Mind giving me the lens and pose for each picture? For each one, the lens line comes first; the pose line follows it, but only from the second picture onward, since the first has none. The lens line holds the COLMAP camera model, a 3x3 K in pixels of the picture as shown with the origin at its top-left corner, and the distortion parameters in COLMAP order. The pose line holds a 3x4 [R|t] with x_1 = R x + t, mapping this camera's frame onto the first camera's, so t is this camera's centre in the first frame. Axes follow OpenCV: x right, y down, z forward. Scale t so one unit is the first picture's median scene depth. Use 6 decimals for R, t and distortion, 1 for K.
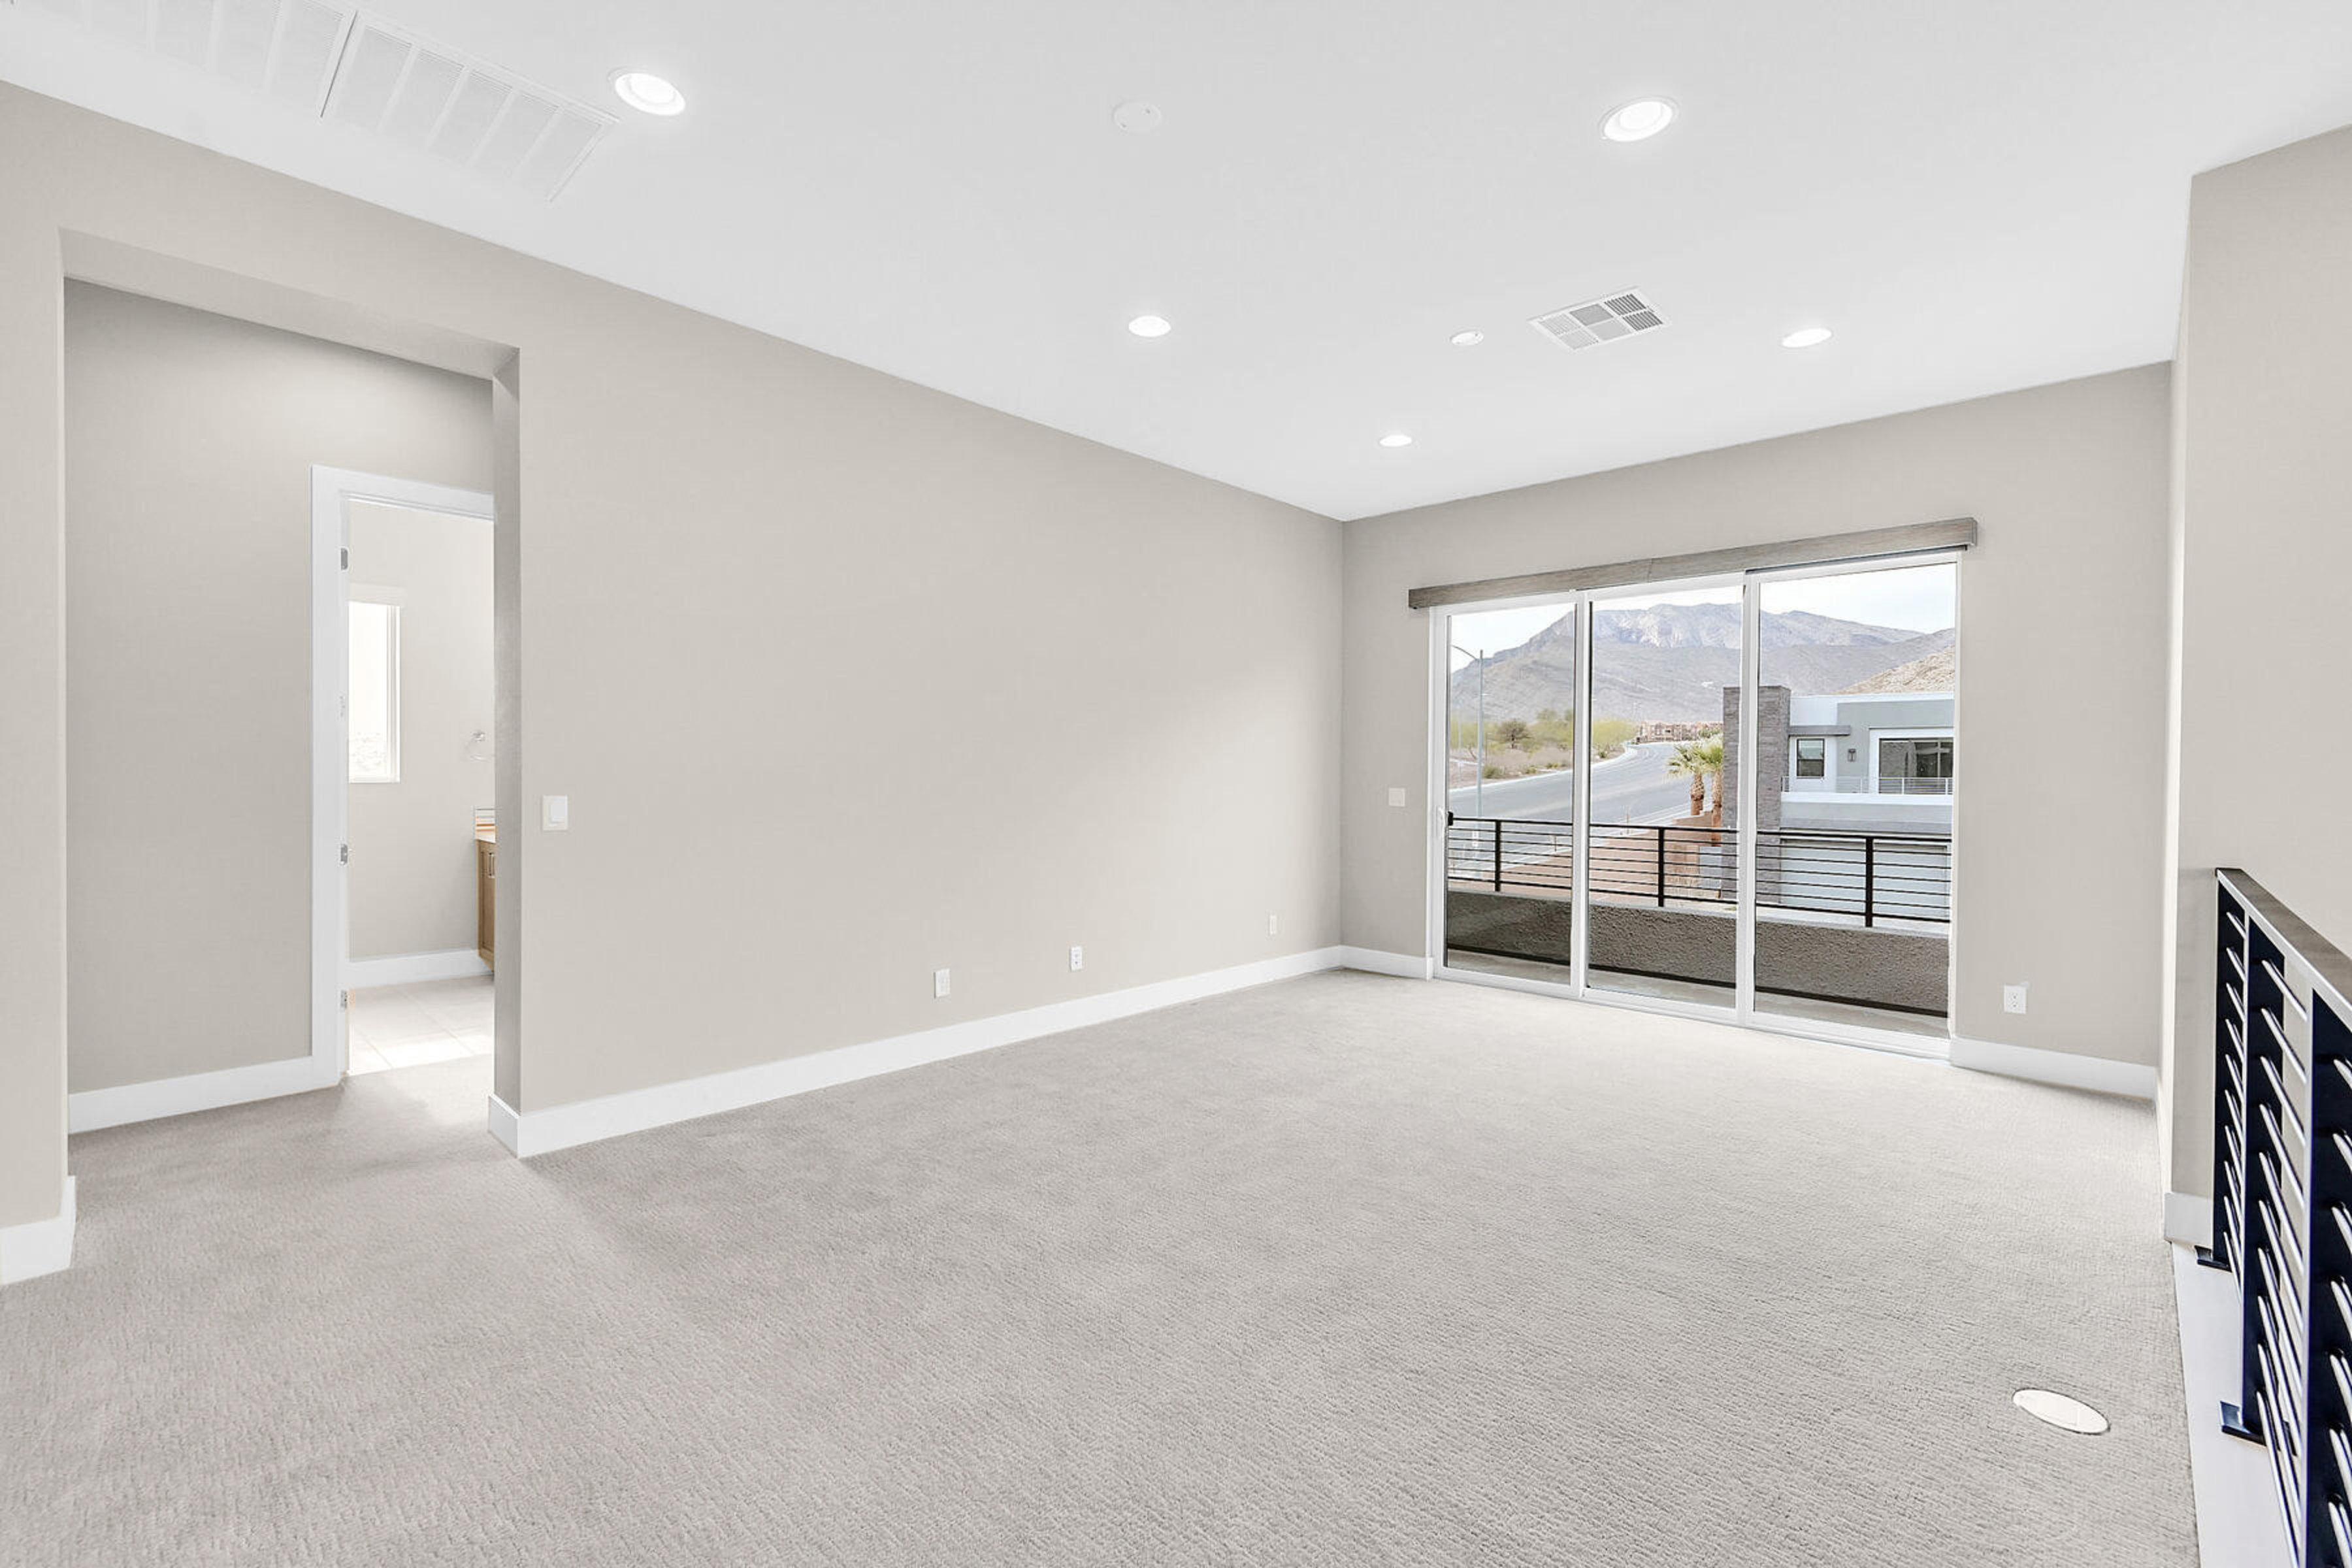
lens RADIAL K [[1008.3, 0, 1172.0], [0, 1008.3, 770.7], [0, 0, 1]] dist [-0.000781, -0.000370]
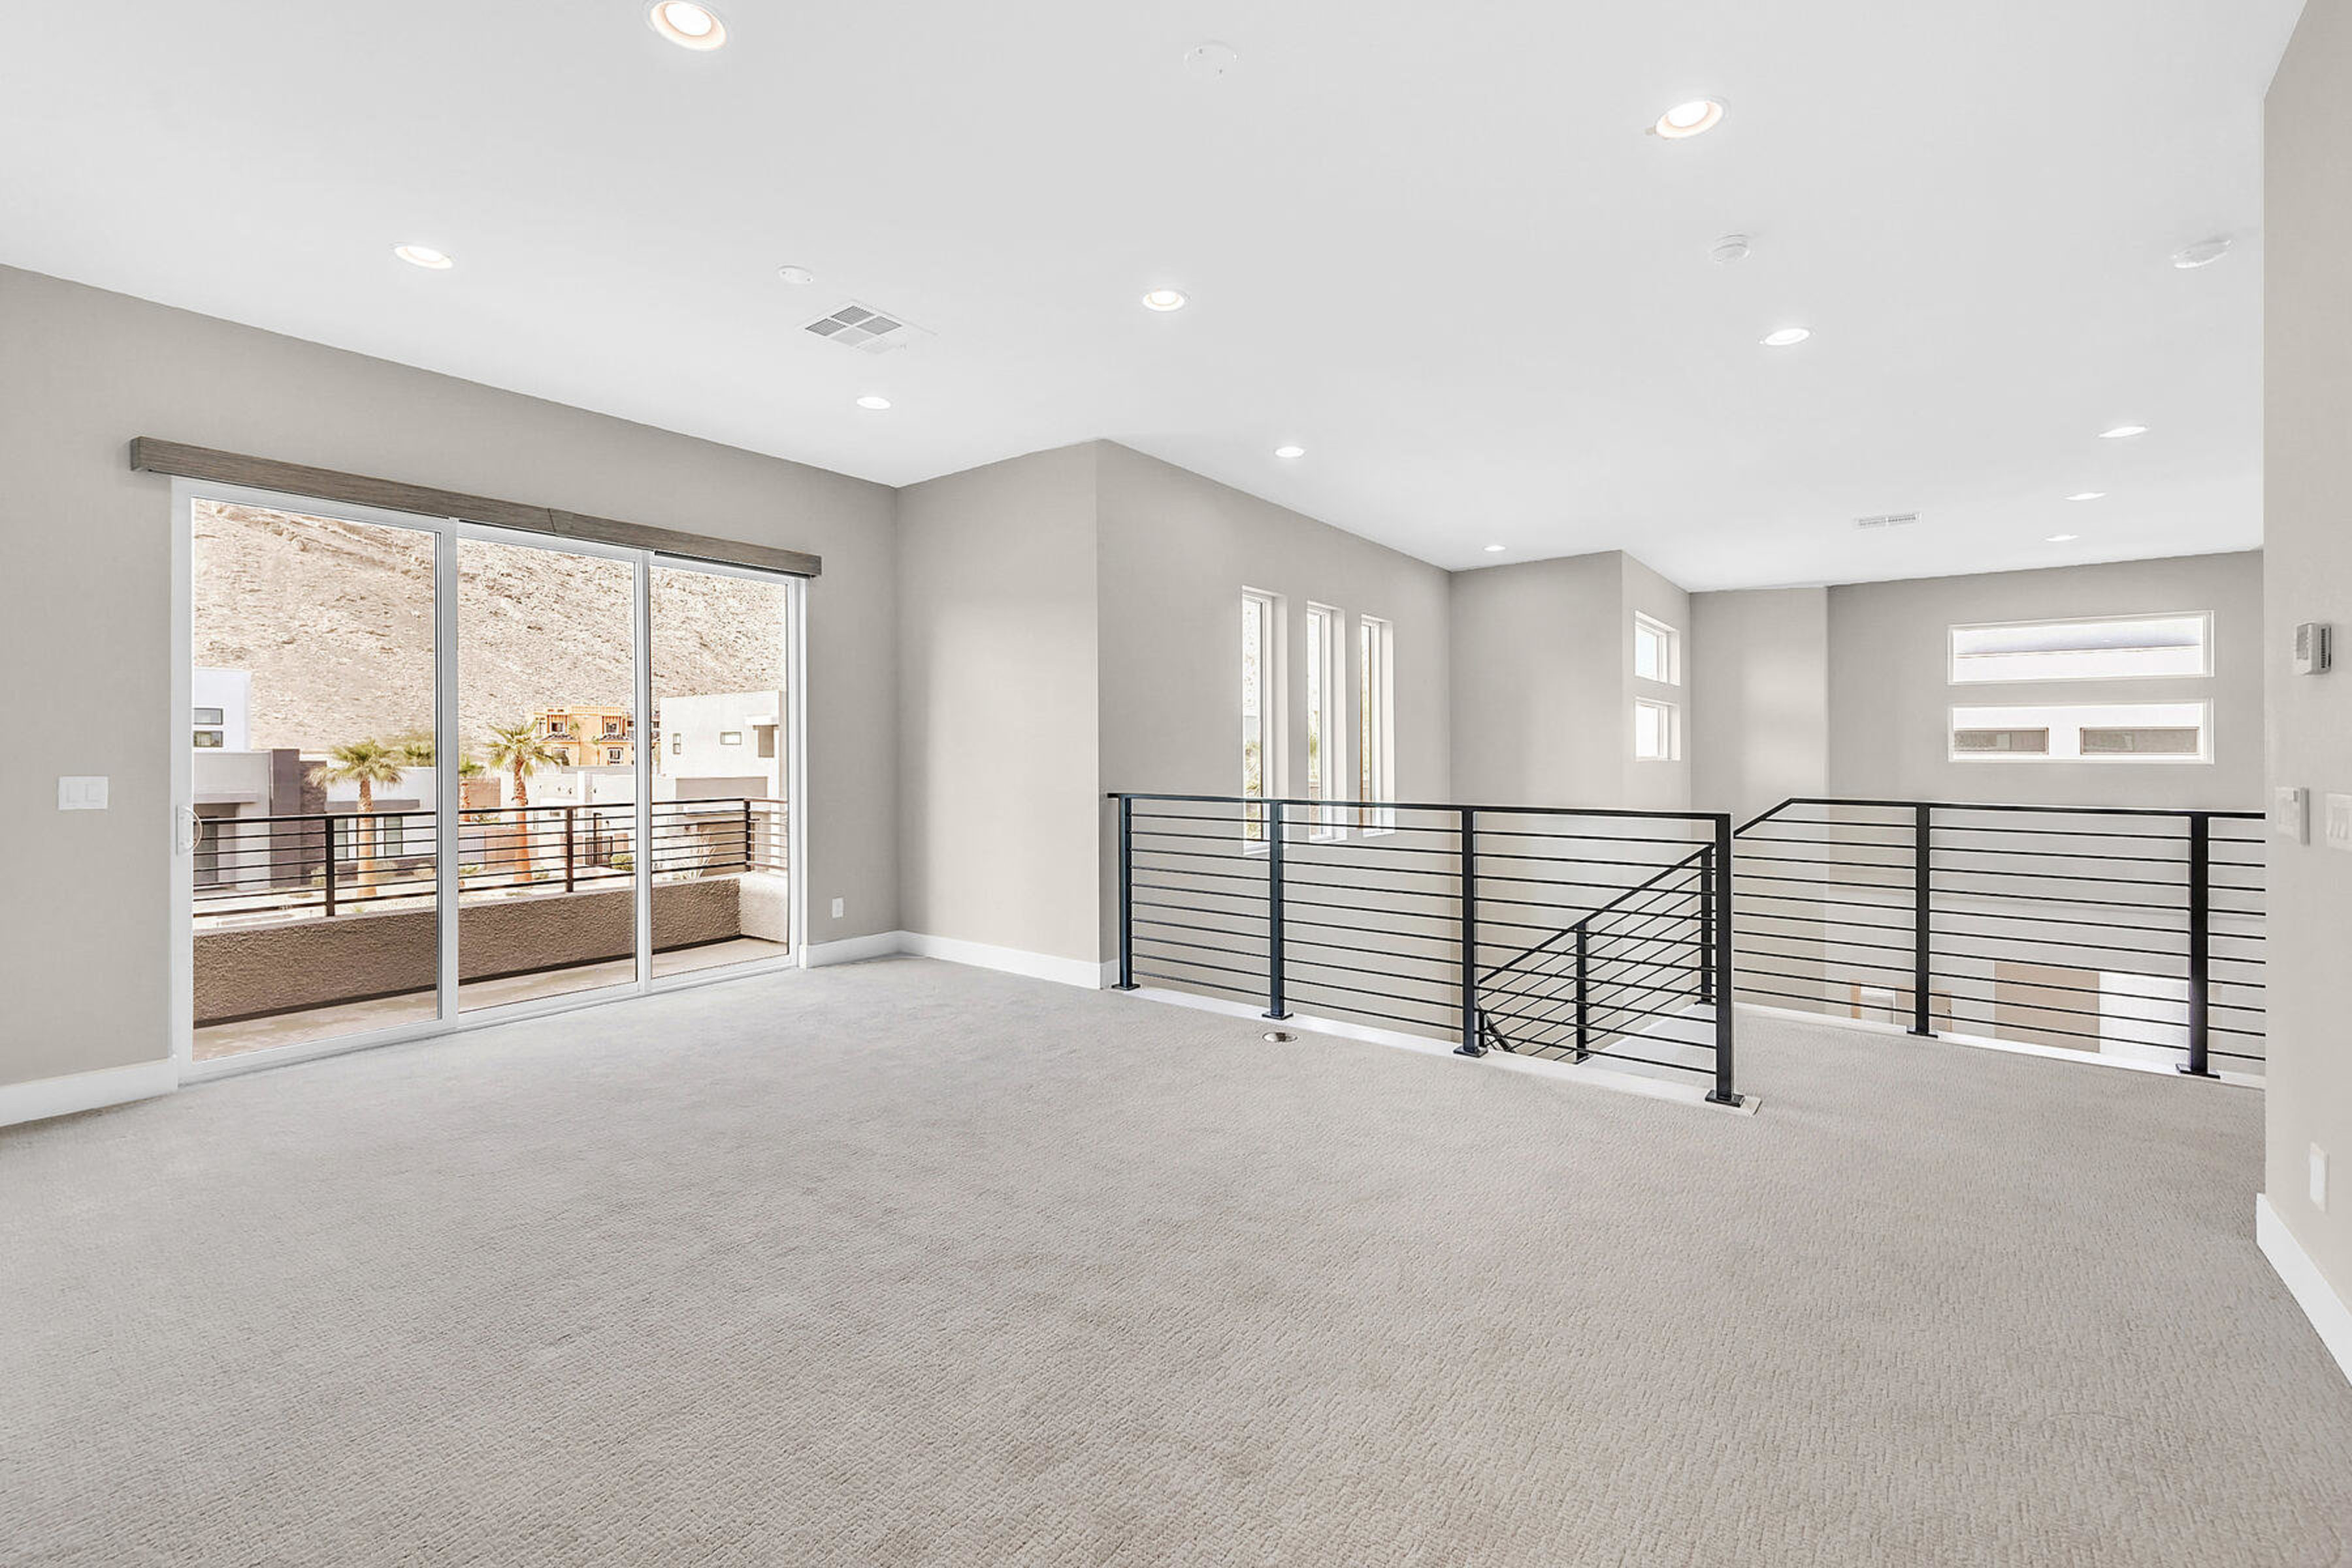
lens RADIAL K [[971.6, 0, 1180.8], [0, 971.6, 771.1], [0, 0, 1]] dist [-0.000436, -0.000188]
pose [[-0.098517, -0.027398, 0.994758, -0.413512], [0.005416, 0.999591, 0.028067, 0.001829], [-0.995121, 0.008153, -0.098328, 0.481586]]
